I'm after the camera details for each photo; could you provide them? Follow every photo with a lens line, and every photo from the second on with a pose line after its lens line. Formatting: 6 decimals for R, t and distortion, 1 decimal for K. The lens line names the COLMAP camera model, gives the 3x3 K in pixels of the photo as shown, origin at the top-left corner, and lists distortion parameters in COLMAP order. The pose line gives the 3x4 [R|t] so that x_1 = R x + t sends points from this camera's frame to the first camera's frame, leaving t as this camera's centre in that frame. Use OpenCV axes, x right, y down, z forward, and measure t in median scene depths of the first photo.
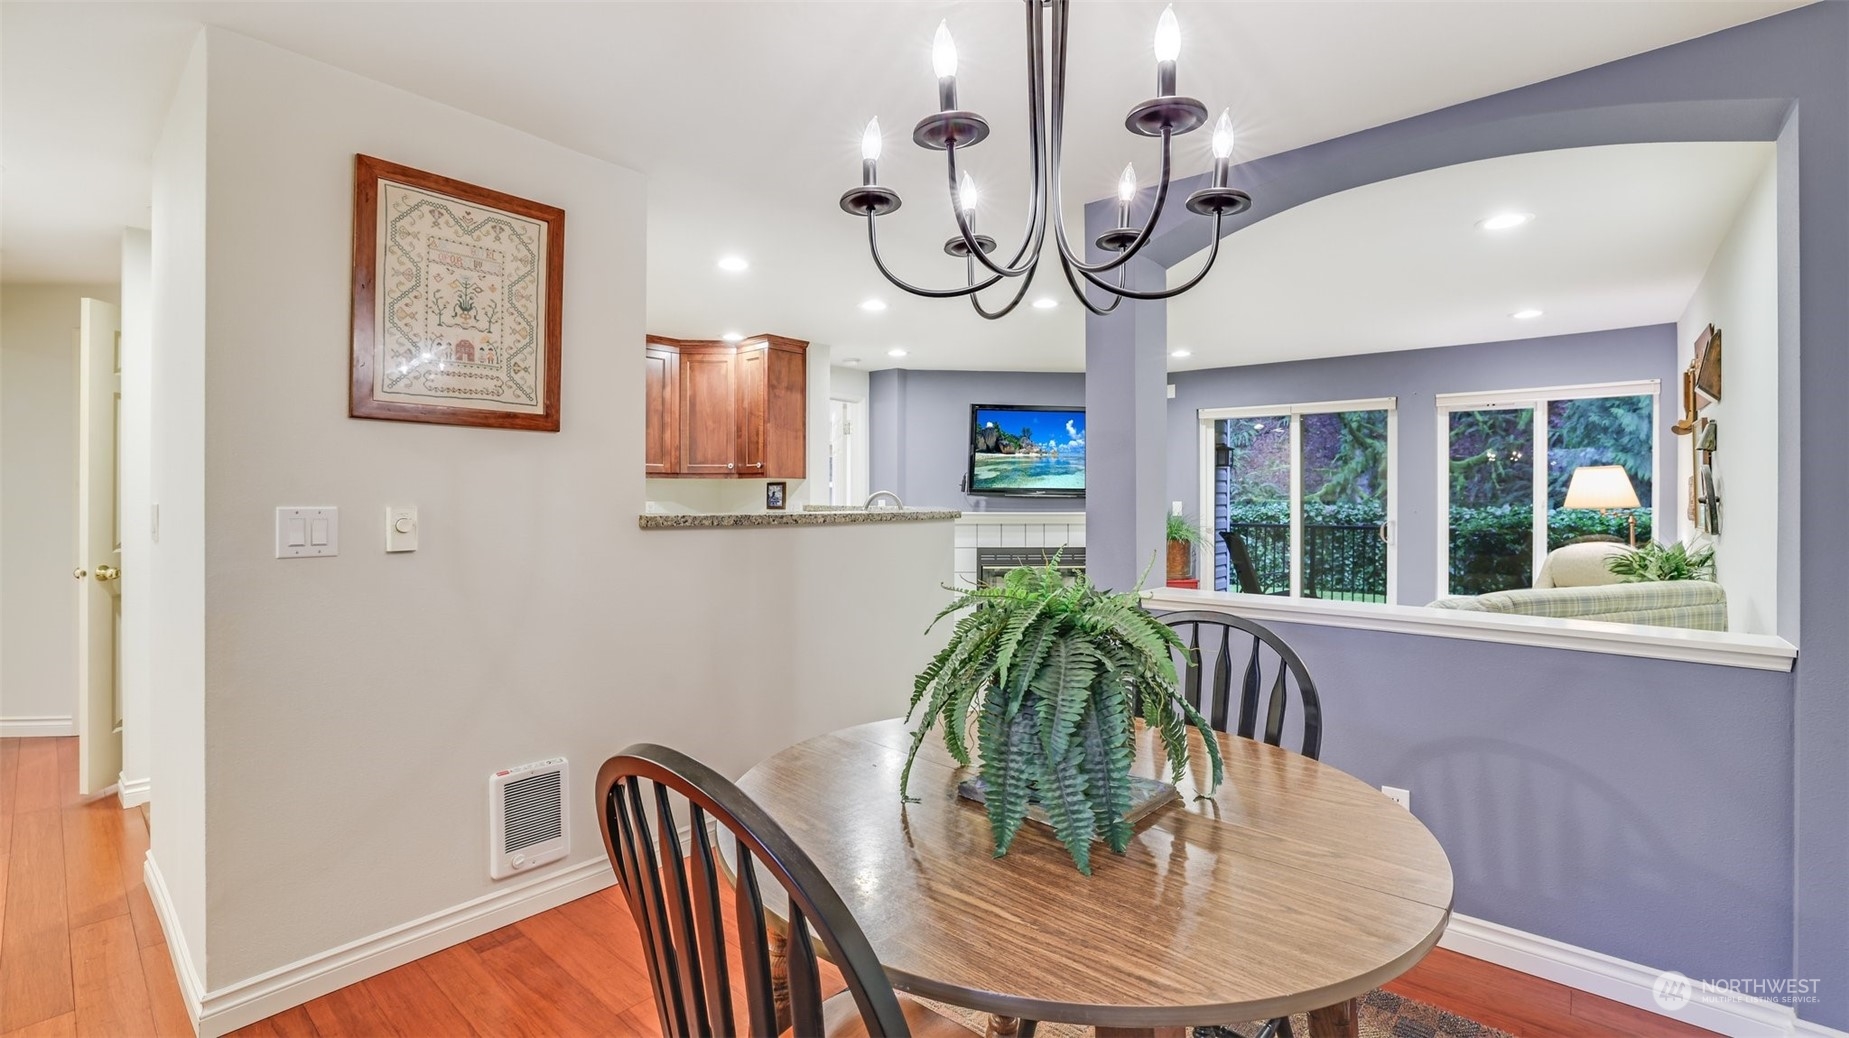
lens RADIAL K [[796.8, 0, 917.8], [0, 796.8, 504.2], [0, 0, 1]] dist [-0.044293, 0.014217]
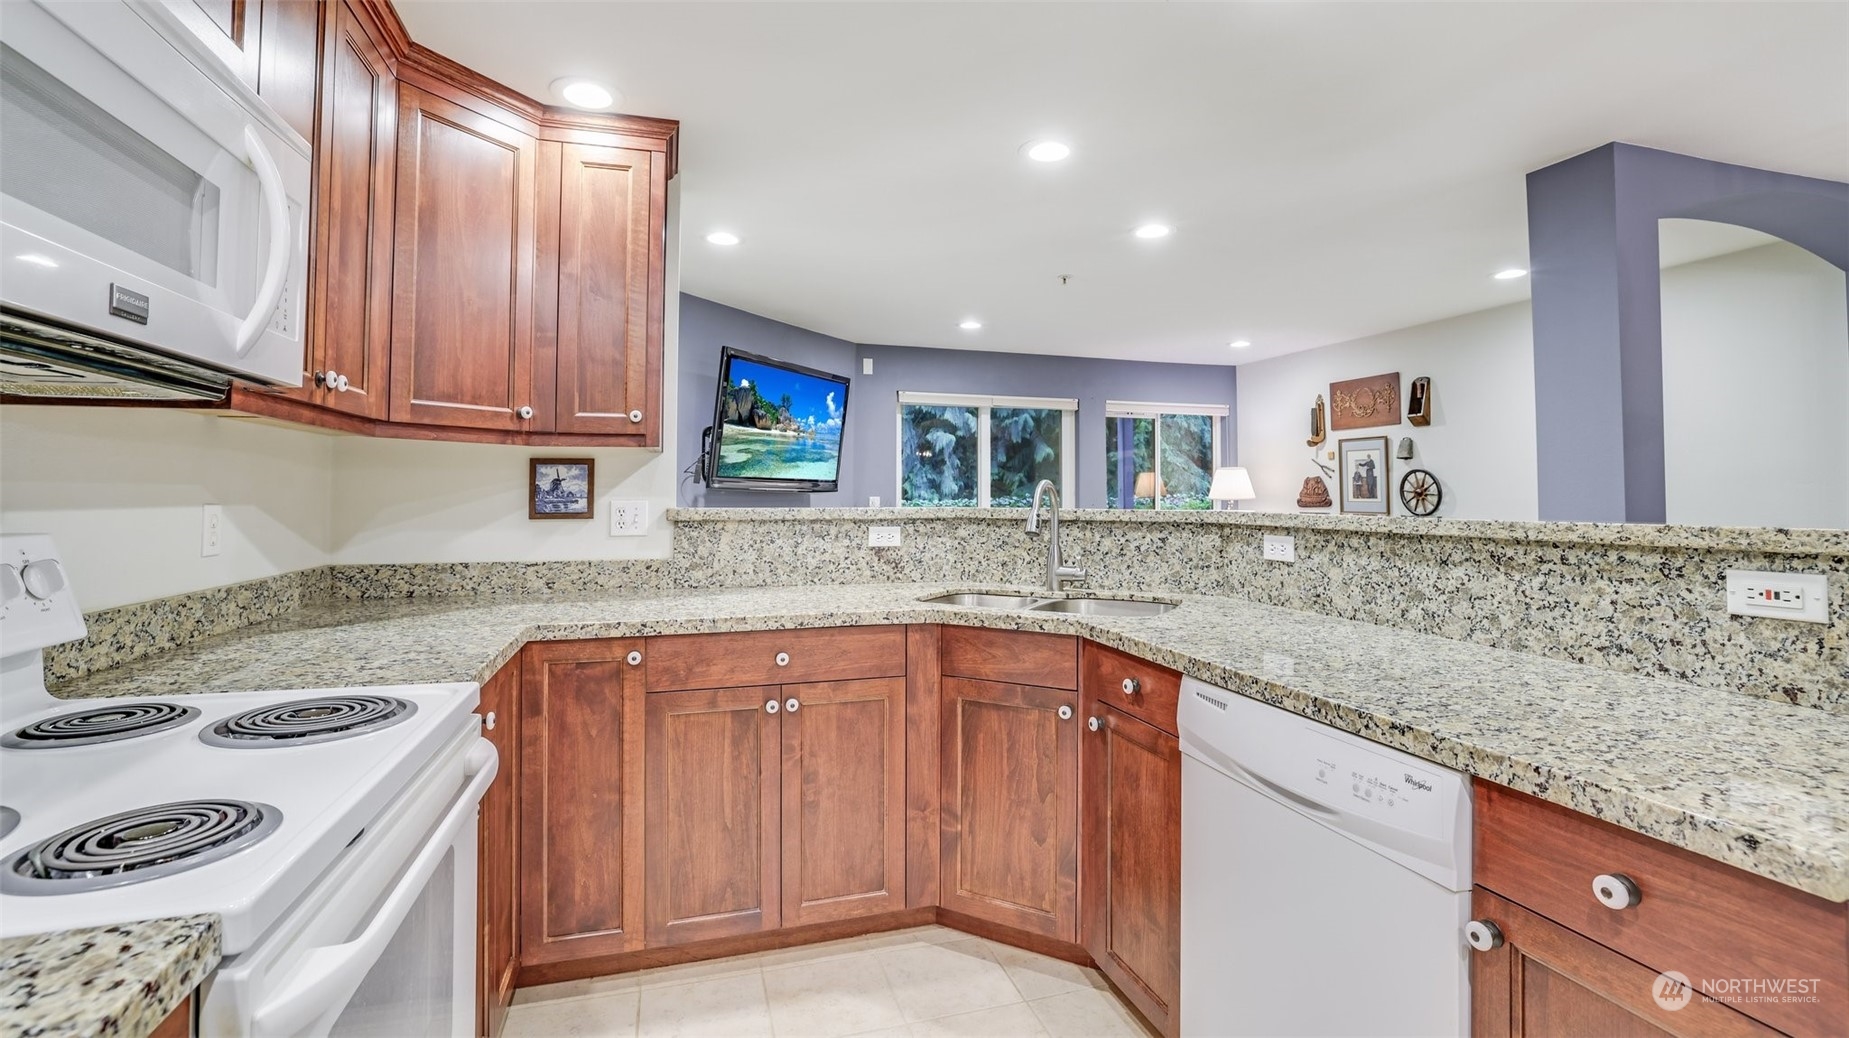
lens RADIAL K [[796.8, 0, 922.5], [0, 796.8, 470.8], [0, 0, 1]] dist [-0.044293, 0.014217]
pose [[0.534326, 0.021953, 0.844994, -0.459349], [0.006647, 0.999523, -0.030171, -0.006060], [-0.845253, 0.021738, 0.533925, 0.623154]]
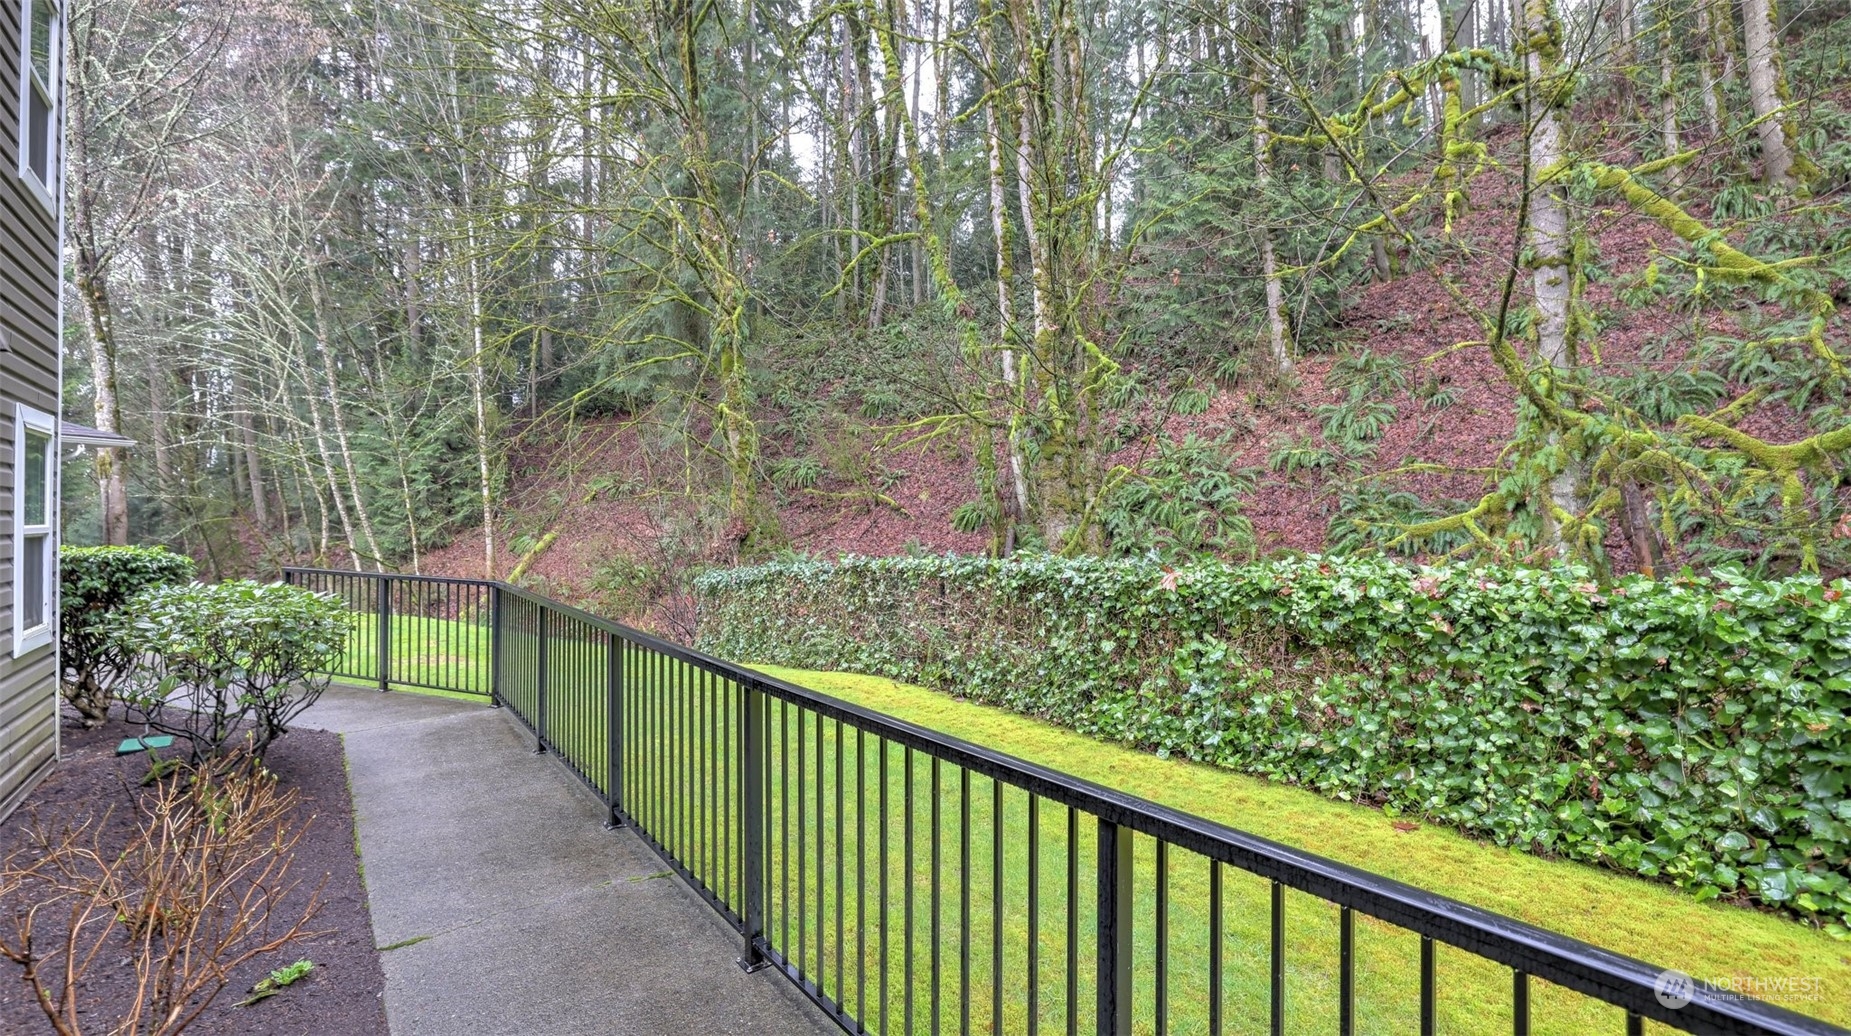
lens RADIAL K [[797.7, 0, 917.8], [0, 797.7, 494.6], [0, 0, 1]] dist [-0.044293, 0.014217]
pose [[0.981438, -0.020316, -0.190700, 0.882720], [0.014521, 0.999391, -0.031737, -0.056463], [0.191229, 0.028379, 0.981135, 1.475414]]
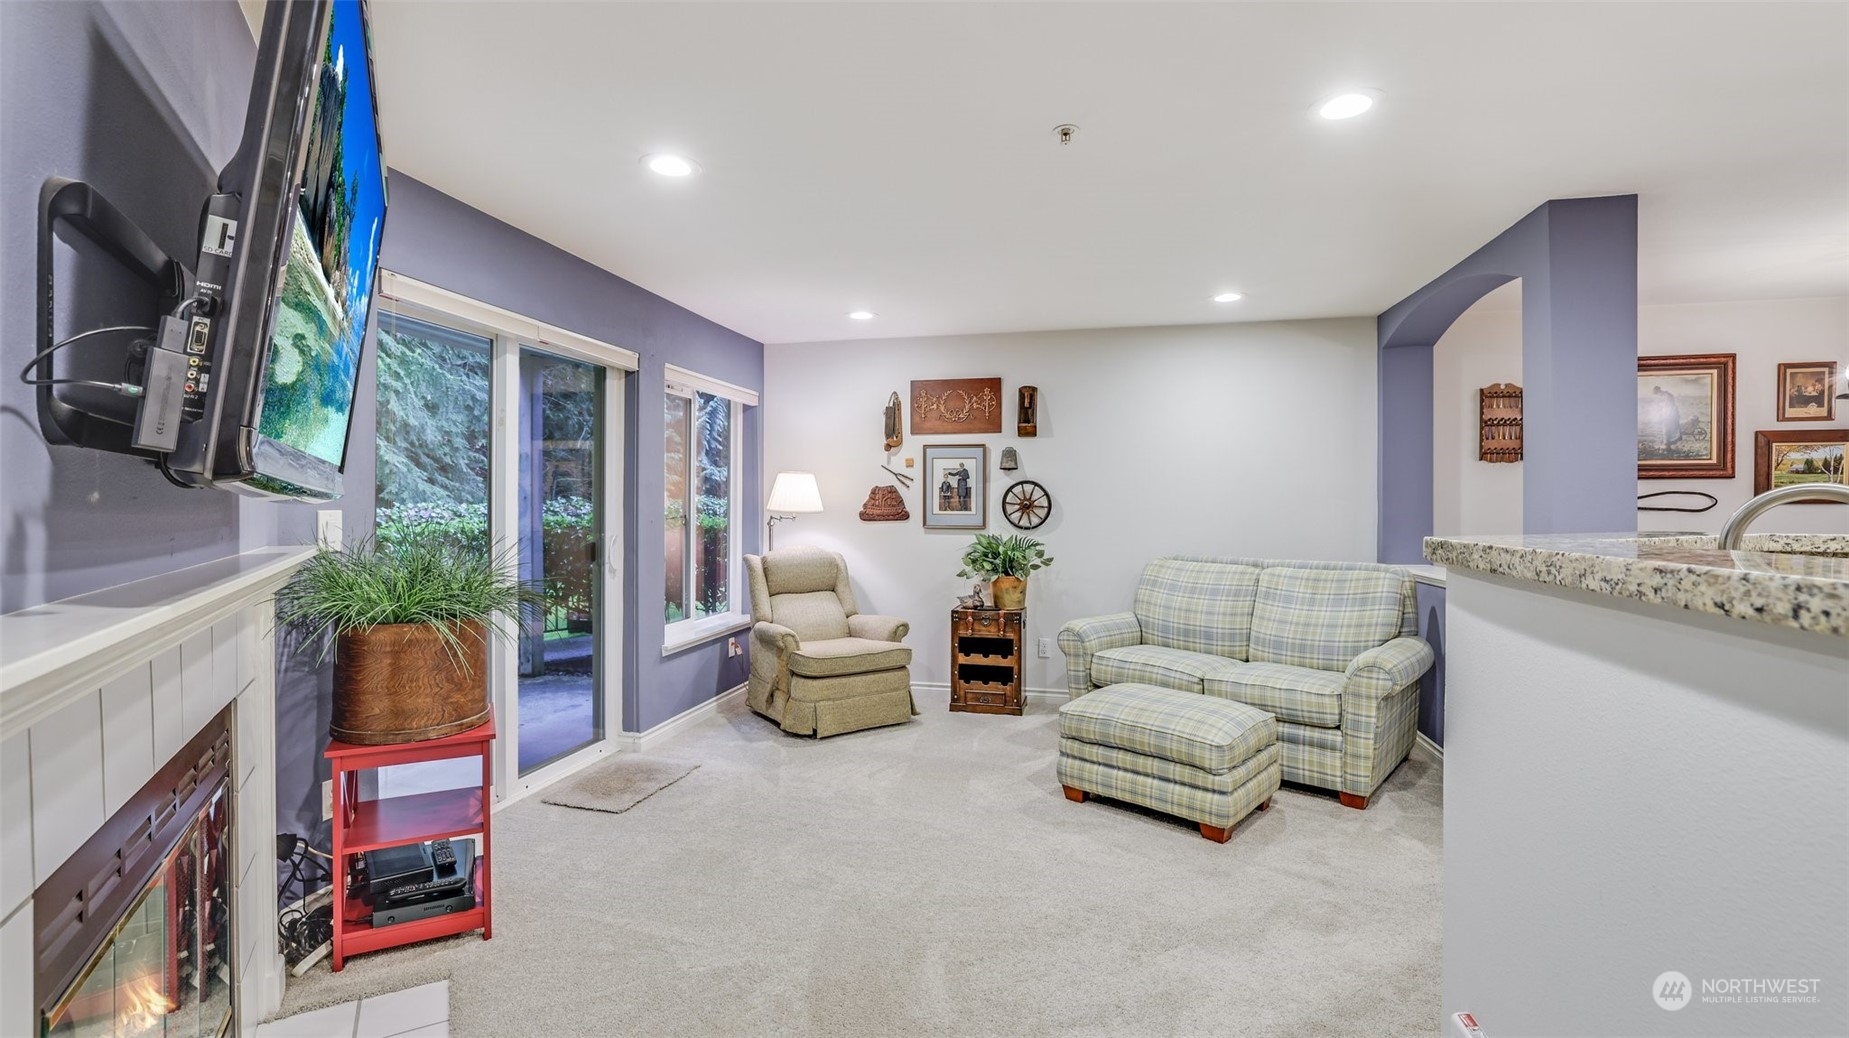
lens RADIAL K [[796.8, 0, 905.5], [0, 796.8, 501.7], [0, 0, 1]] dist [-0.044293, 0.014217]
pose [[-0.448293, 0.000058, 0.893887, -0.117271], [0.001476, 0.999999, 0.000675, -0.008813], [-0.893886, 0.001622, -0.448292, 1.153828]]
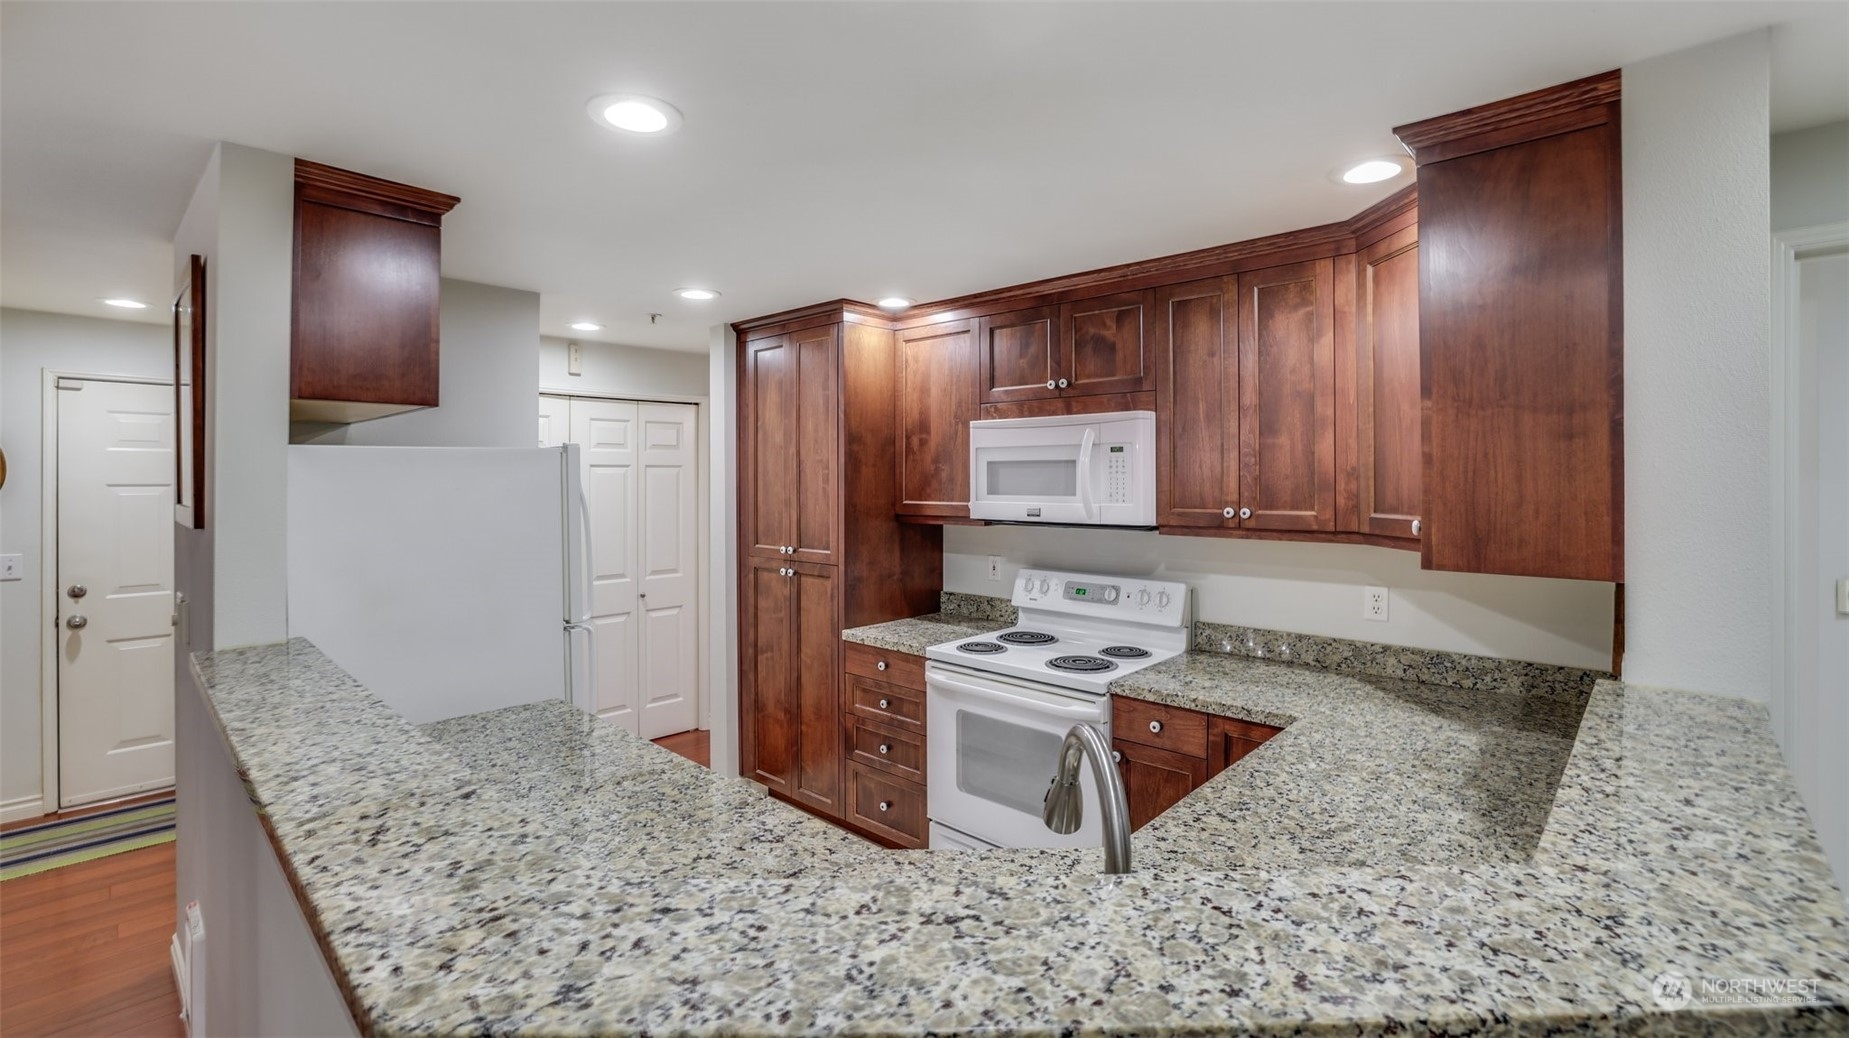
lens RADIAL K [[800.6, 0, 911.3], [0, 800.6, 477.9], [0, 0, 1]] dist [-0.027175, 0.000661]
pose [[-0.050667, -0.002511, -0.998712, 0.136134], [-0.007078, 0.999973, -0.002155, -0.065487], [0.998691, 0.006960, -0.050683, 0.778737]]
